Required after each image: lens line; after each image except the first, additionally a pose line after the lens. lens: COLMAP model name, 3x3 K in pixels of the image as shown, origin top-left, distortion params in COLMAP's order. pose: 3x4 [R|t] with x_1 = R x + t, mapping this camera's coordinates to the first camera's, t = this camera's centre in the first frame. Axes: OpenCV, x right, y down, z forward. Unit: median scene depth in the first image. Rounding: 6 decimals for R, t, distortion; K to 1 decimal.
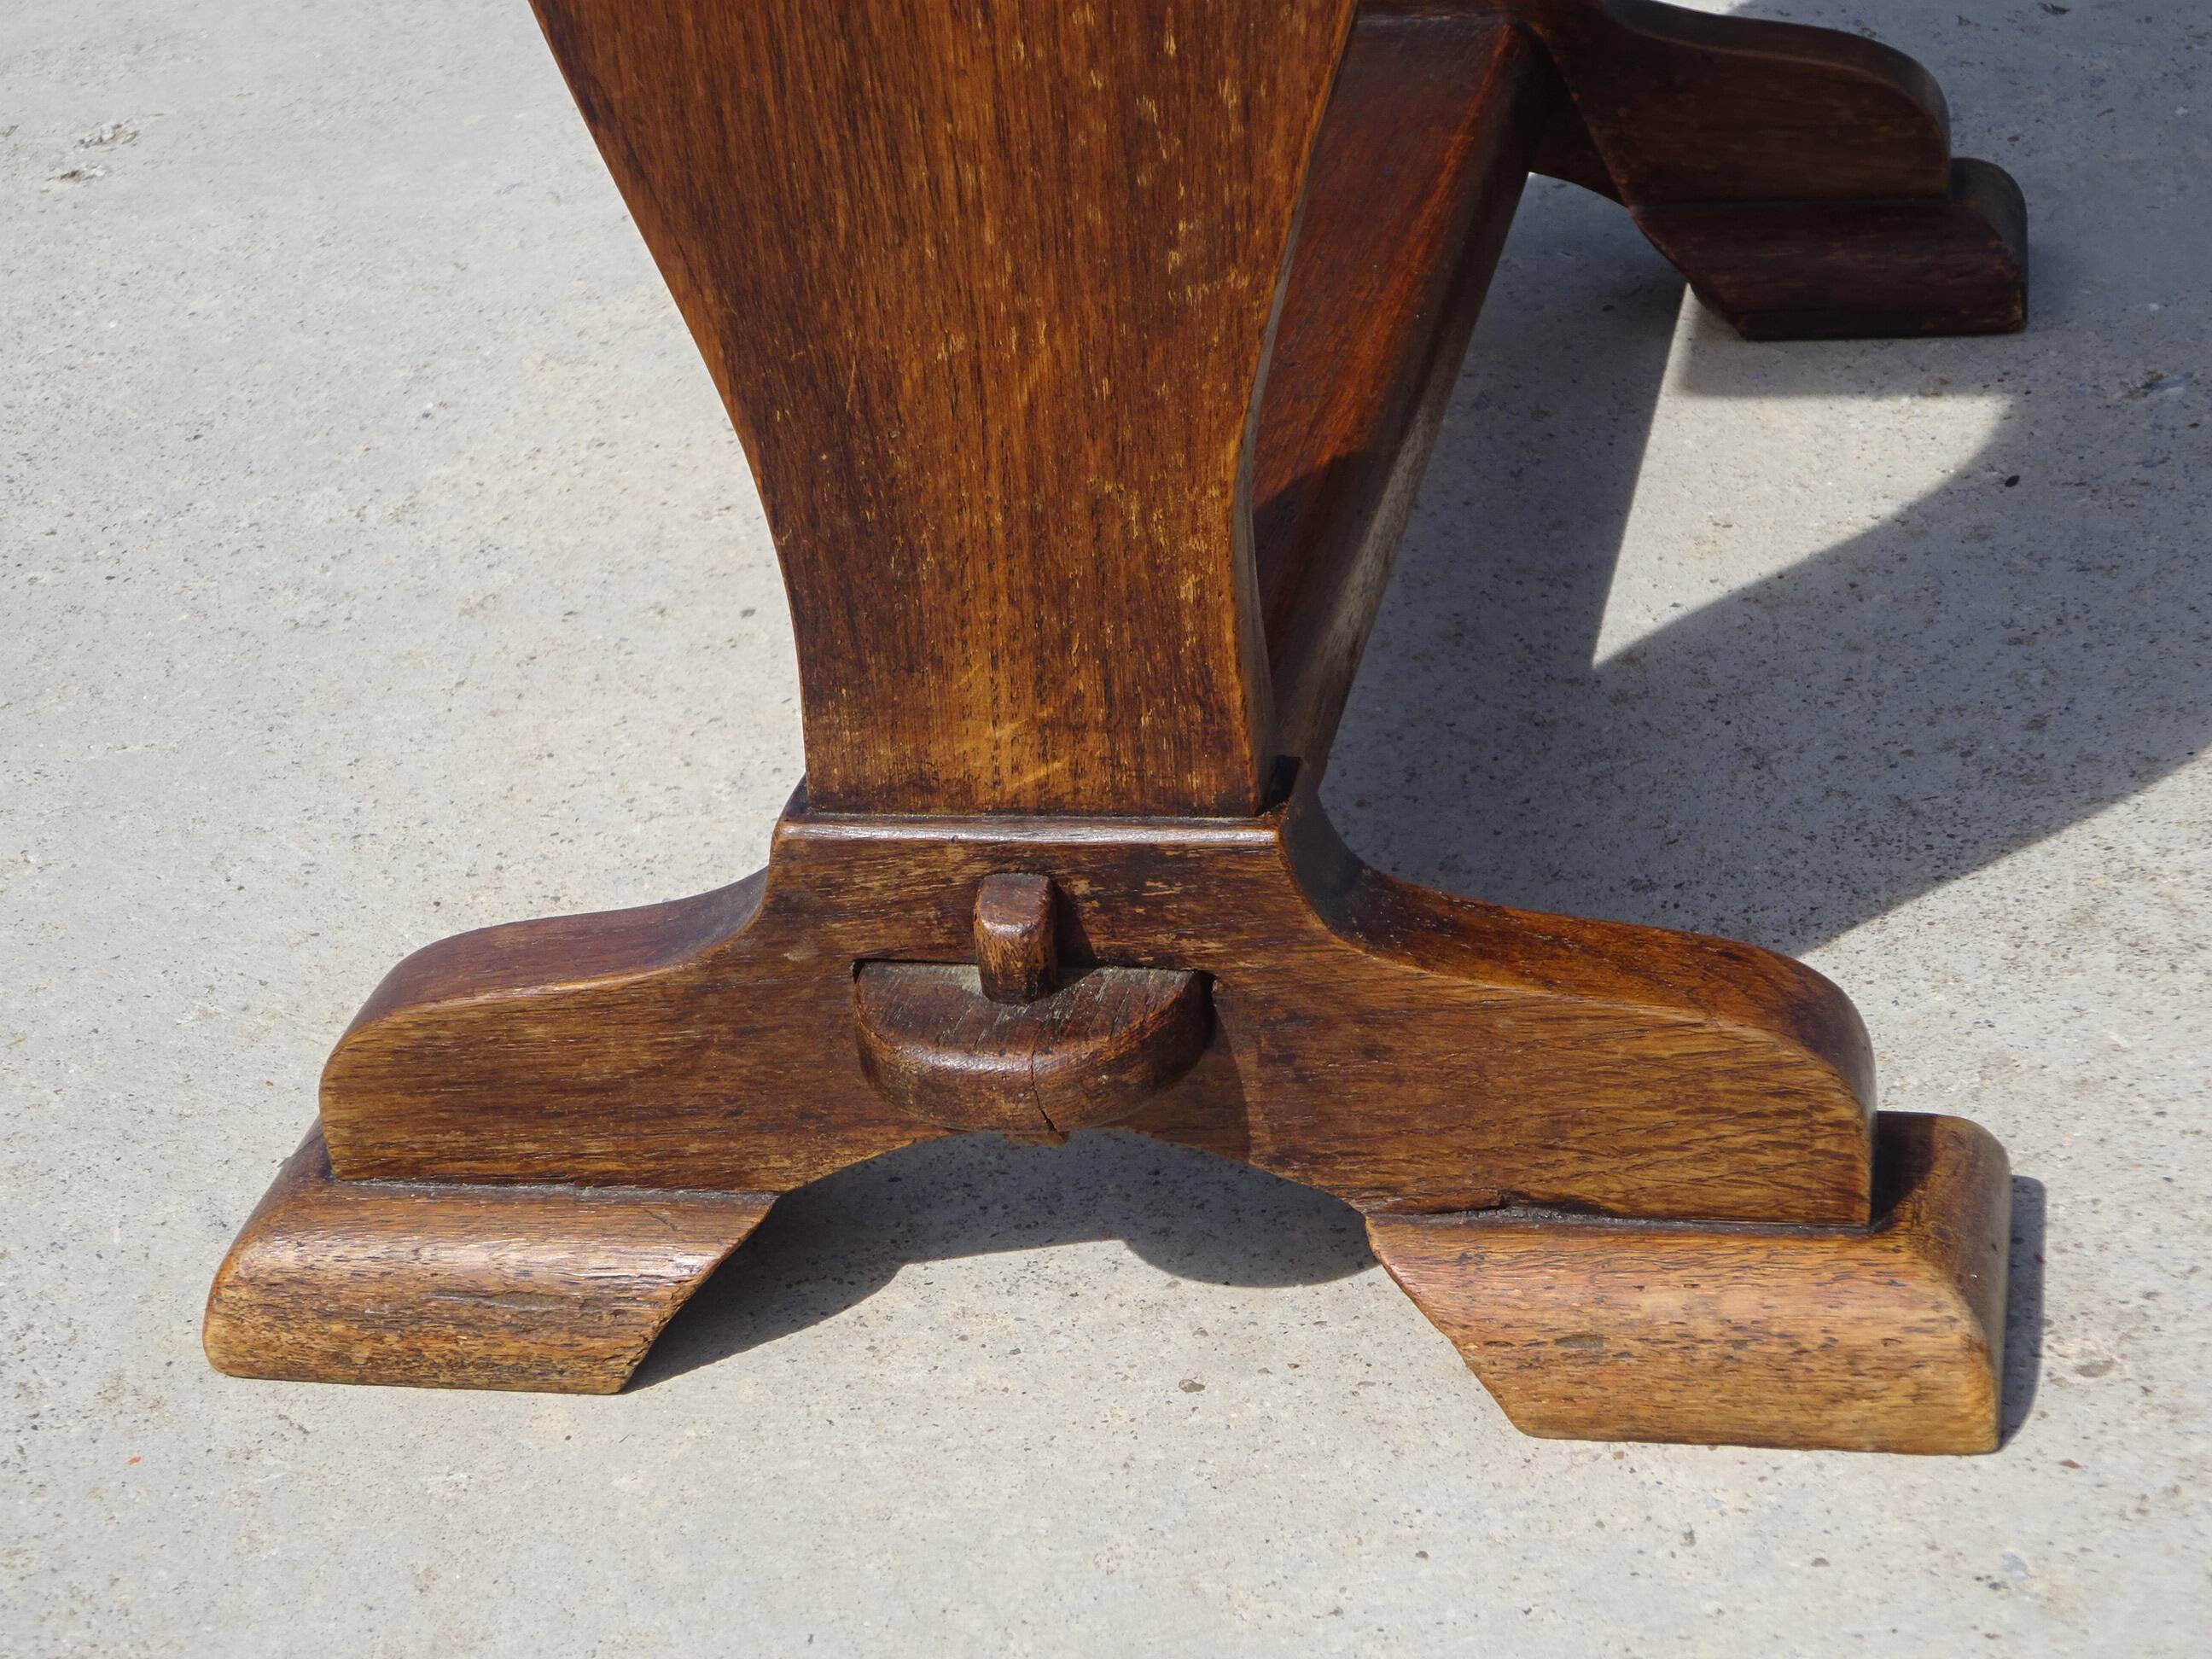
lens RADIAL K [[4095.2, 0, 1123.7], [0, 4095.2, 827.0], [0, 0, 1]] dist [-0.015856, 0.063868]
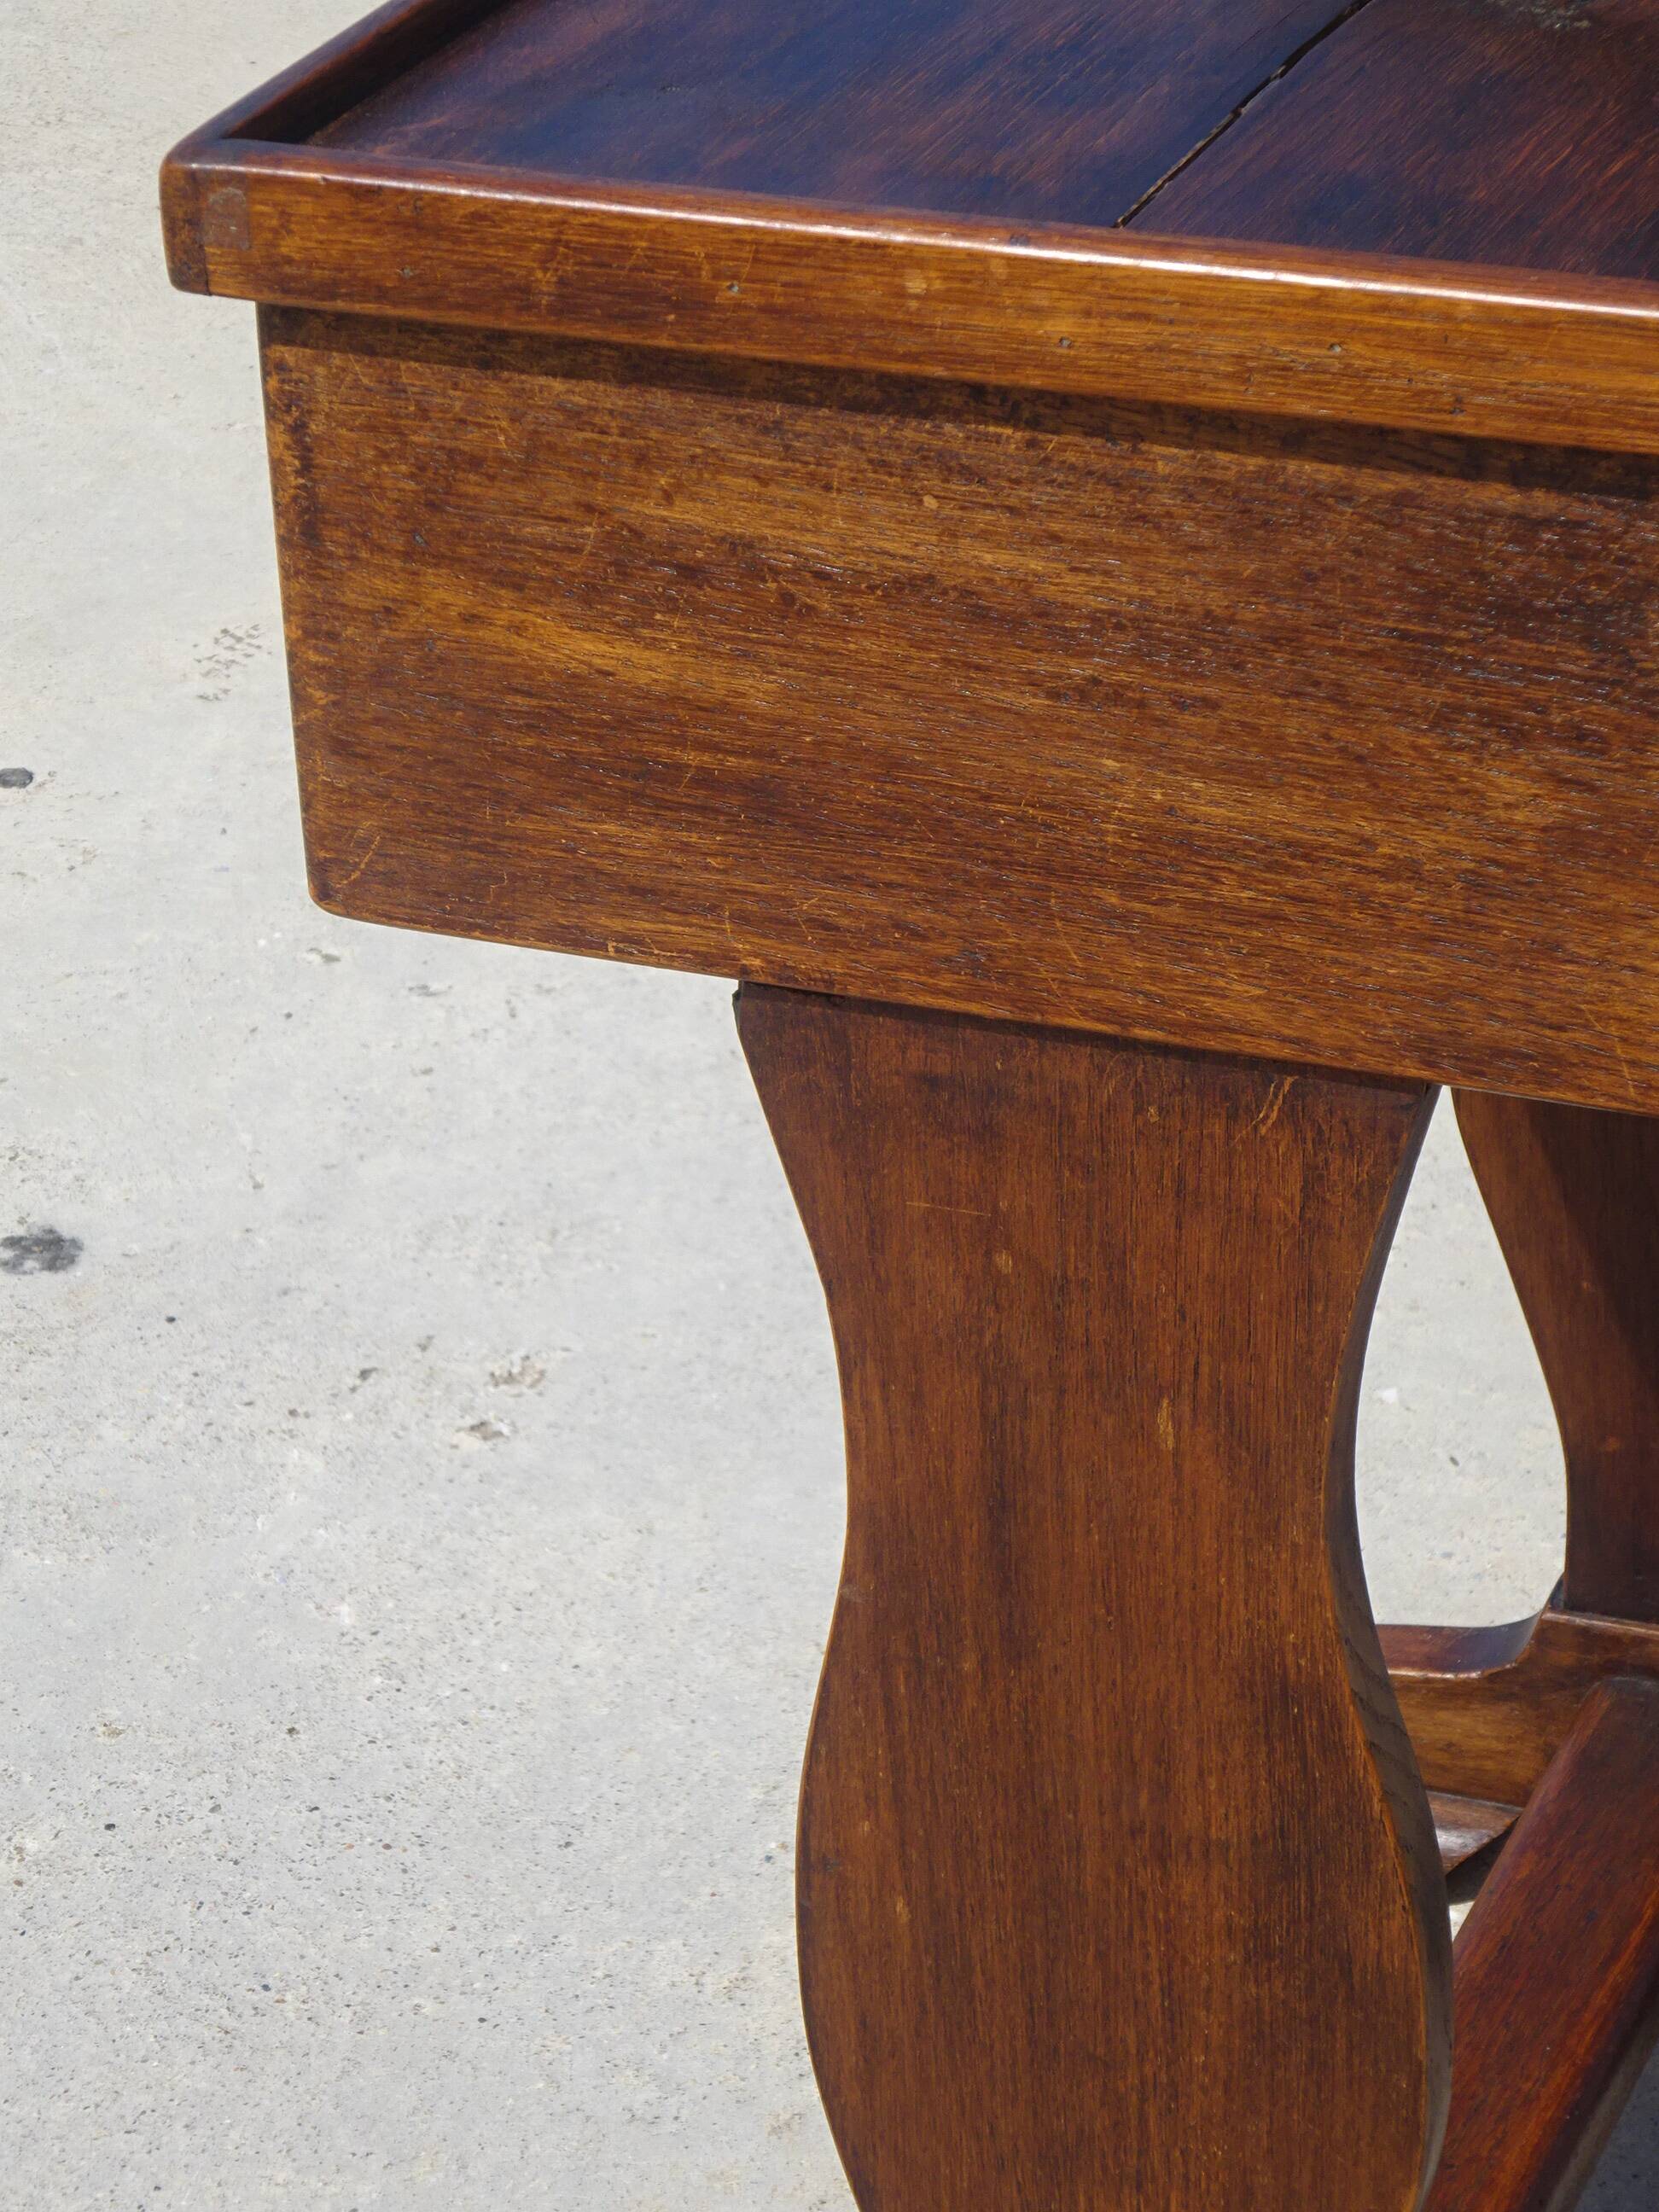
lens RADIAL K [[5946.7, 0, 858.9], [0, 5946.7, 1108.0], [0, 0, 1]] dist [0.019709, -0.574312]
pose [[0.979848, 0.131979, -0.149933, 0.071828], [-0.130053, 0.991249, 0.022622, -0.344022], [0.151607, -0.002667, 0.988437, -0.610972]]
